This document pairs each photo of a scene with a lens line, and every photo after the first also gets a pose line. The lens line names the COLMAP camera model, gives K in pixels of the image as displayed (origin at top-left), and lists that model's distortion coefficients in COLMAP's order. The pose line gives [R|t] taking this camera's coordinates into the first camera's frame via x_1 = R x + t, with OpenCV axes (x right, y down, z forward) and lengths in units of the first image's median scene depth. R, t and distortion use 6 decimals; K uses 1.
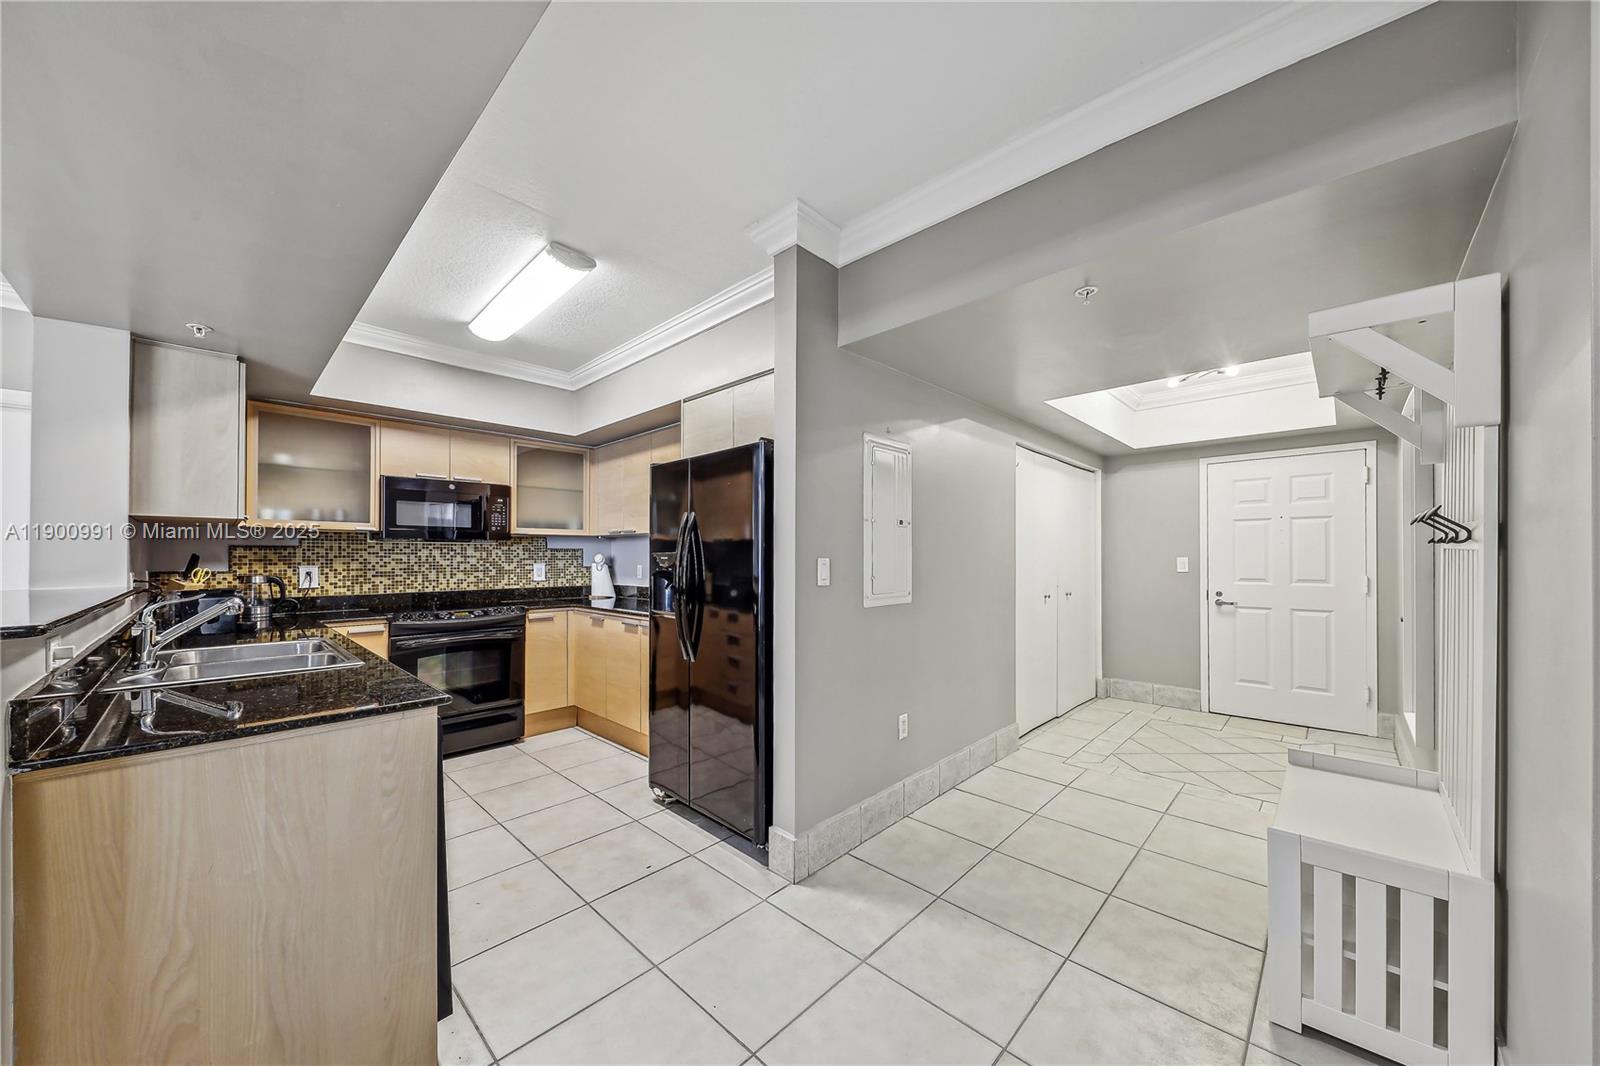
lens RADIAL K [[557.4, 0, 806.3], [0, 557.4, 549.8], [0, 0, 1]] dist [0.001339, -0.000783]
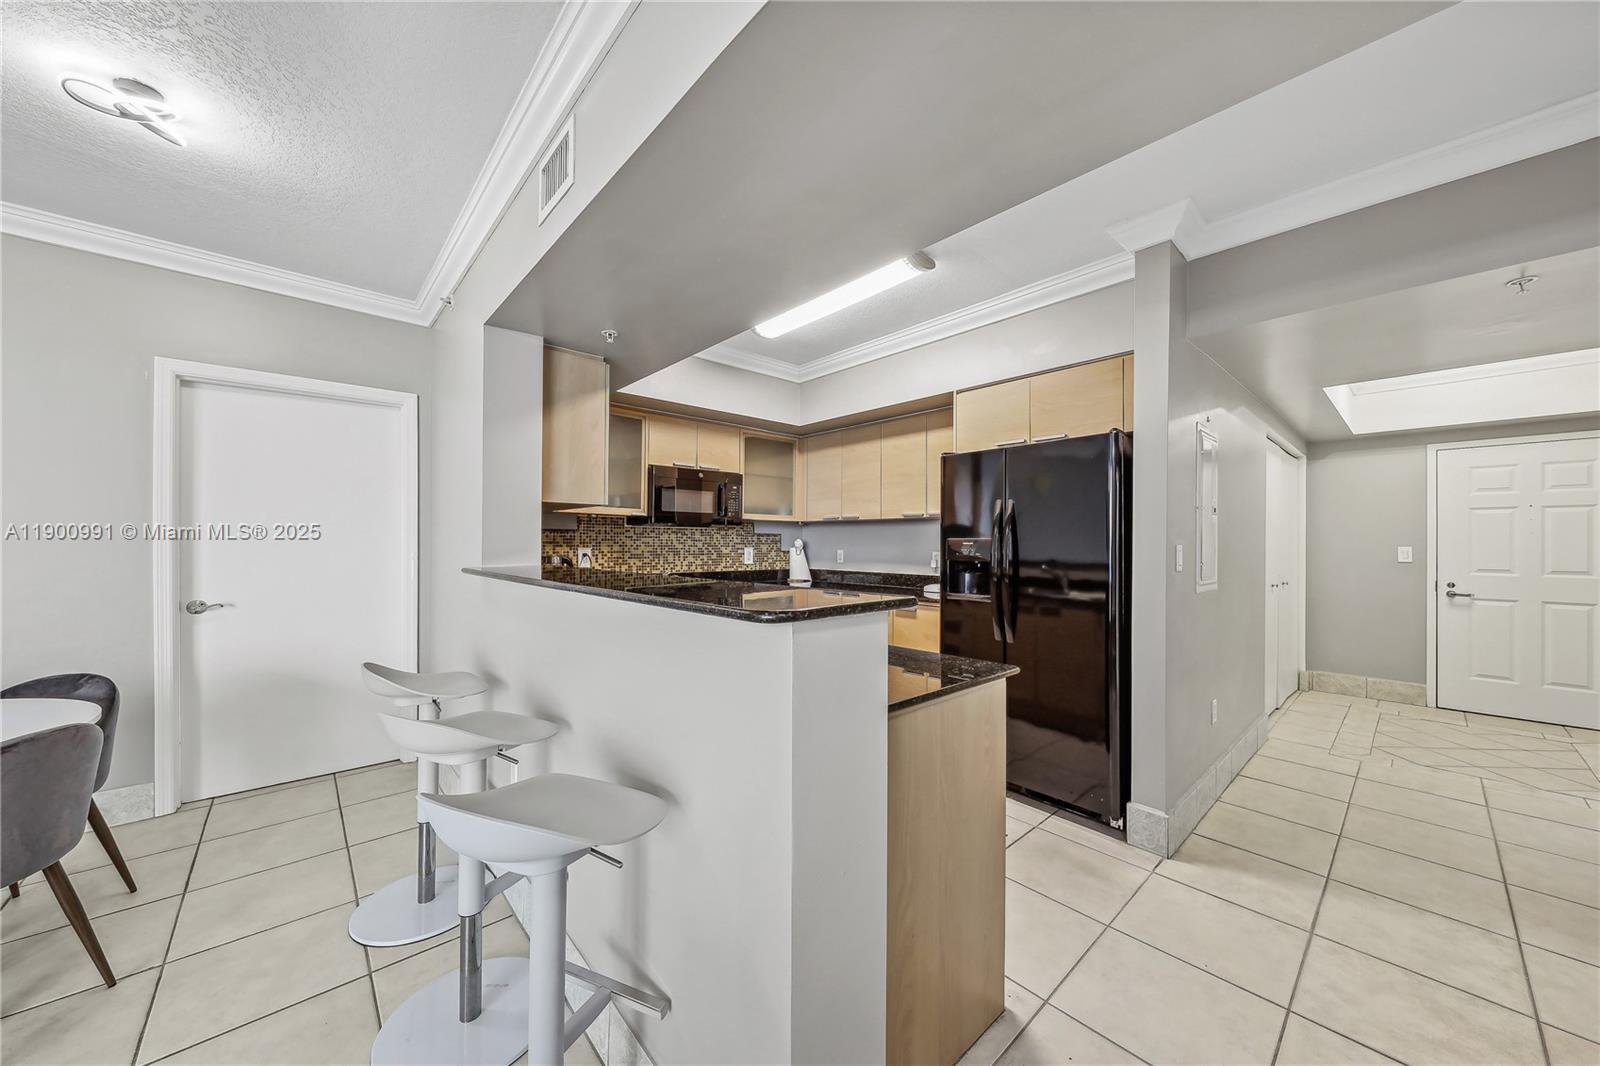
lens RADIAL K [[557.4, 0, 798.7], [0, 557.4, 536.6], [0, 0, 1]] dist [0.001339, -0.000783]
pose [[0.997289, 0.006876, -0.073259, -0.368822], [-0.006811, 0.999976, 0.001139, 0.002442], [0.073265, -0.000637, 0.997312, -0.049164]]
